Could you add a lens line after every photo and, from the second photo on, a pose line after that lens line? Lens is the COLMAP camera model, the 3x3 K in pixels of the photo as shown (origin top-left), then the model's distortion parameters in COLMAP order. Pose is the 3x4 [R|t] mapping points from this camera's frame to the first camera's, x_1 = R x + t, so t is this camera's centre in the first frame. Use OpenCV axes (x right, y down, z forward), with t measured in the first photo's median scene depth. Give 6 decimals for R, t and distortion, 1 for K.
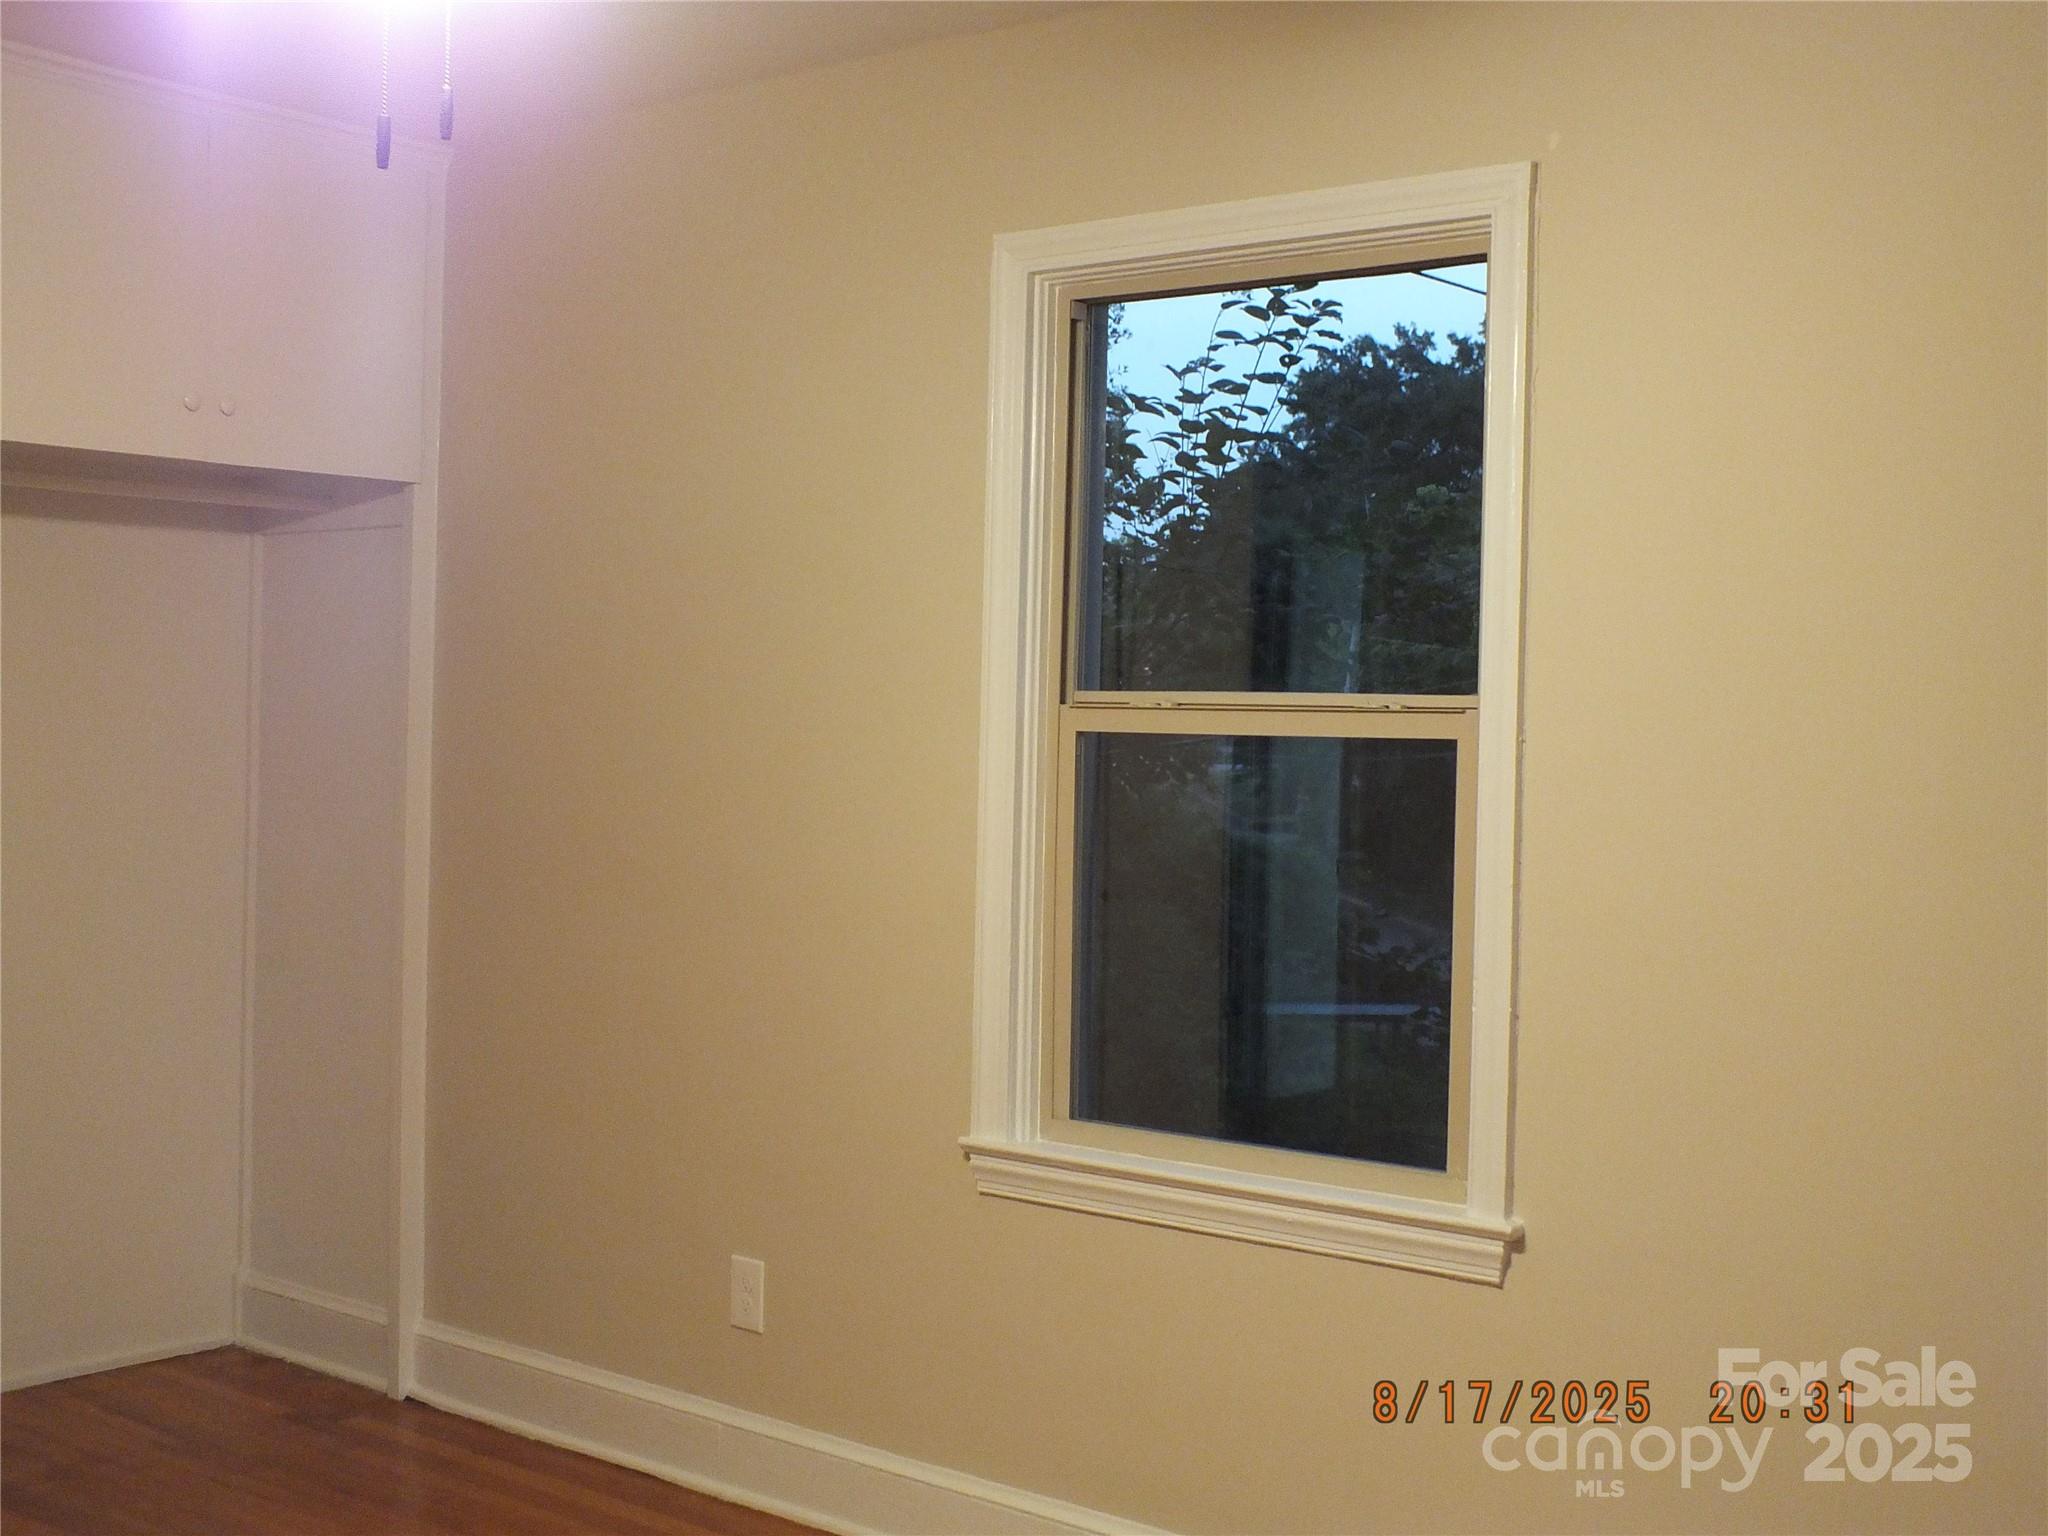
lens RADIAL K [[2299.7, 0, 1024.0], [0, 2299.7, 768.0], [0, 0, 1]] dist [-0.087398, 0.005809]
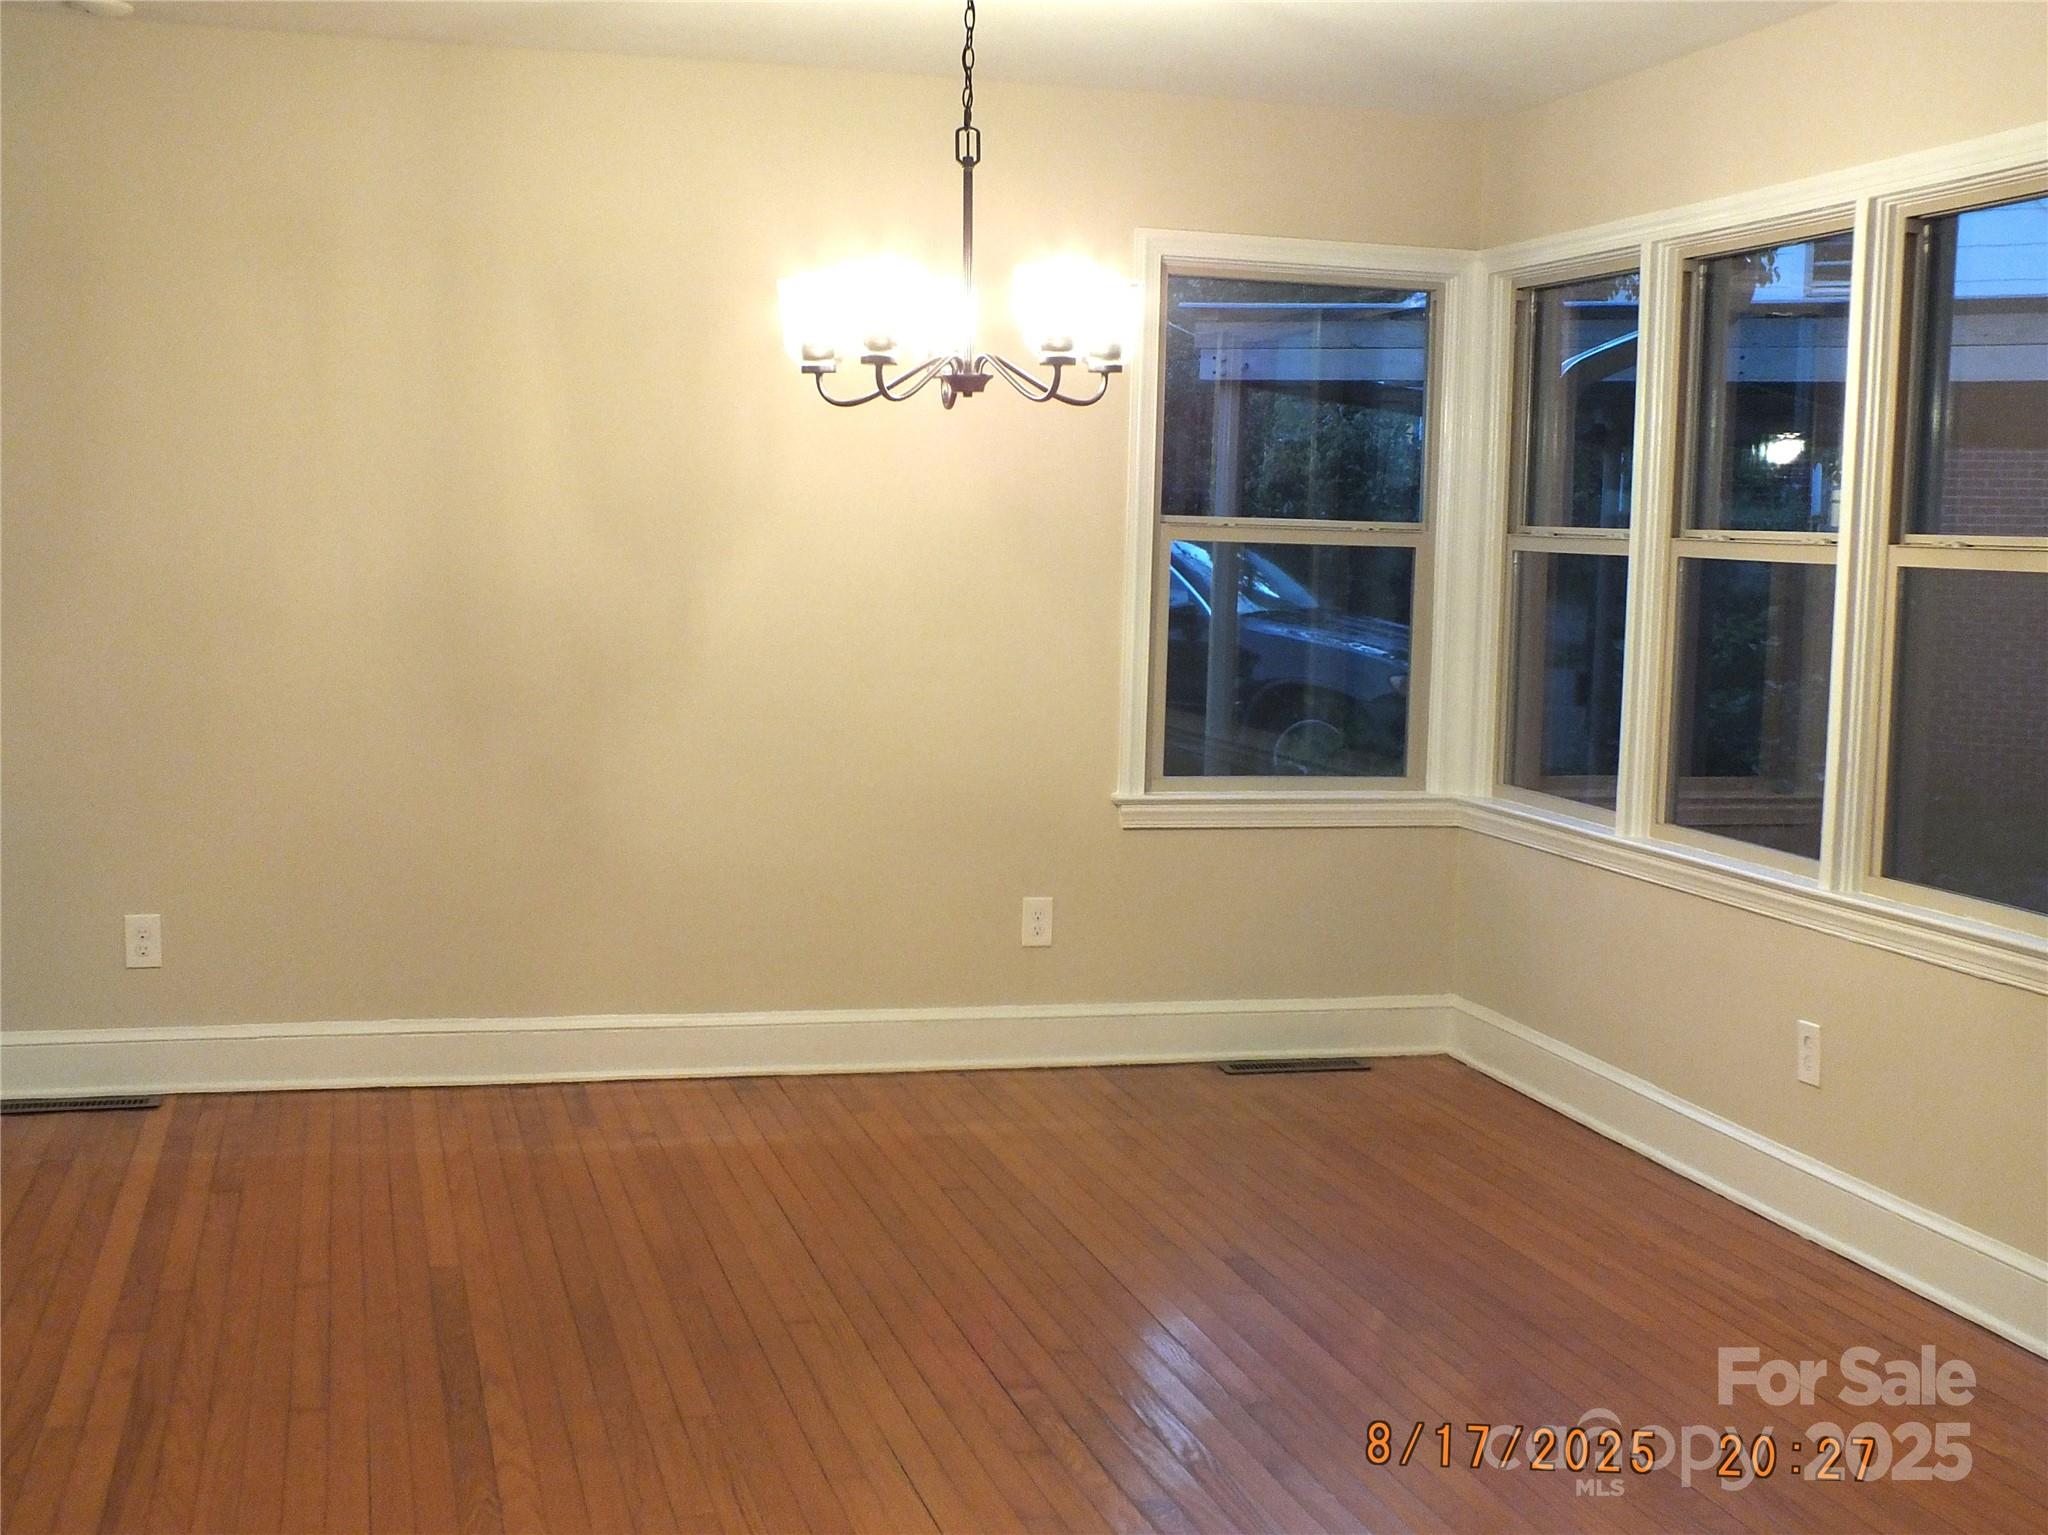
lens RADIAL K [[2435.0, 0, 1023.1], [0, 2435.0, 784.4], [0, 0, 1]] dist [-0.125054, 0.410486]
pose [[0.797108, 0.072007, -0.599528, 0.613653], [-0.031282, 0.996456, 0.078088, 0.020550], [0.603026, -0.043490, 0.796535, -0.471483]]
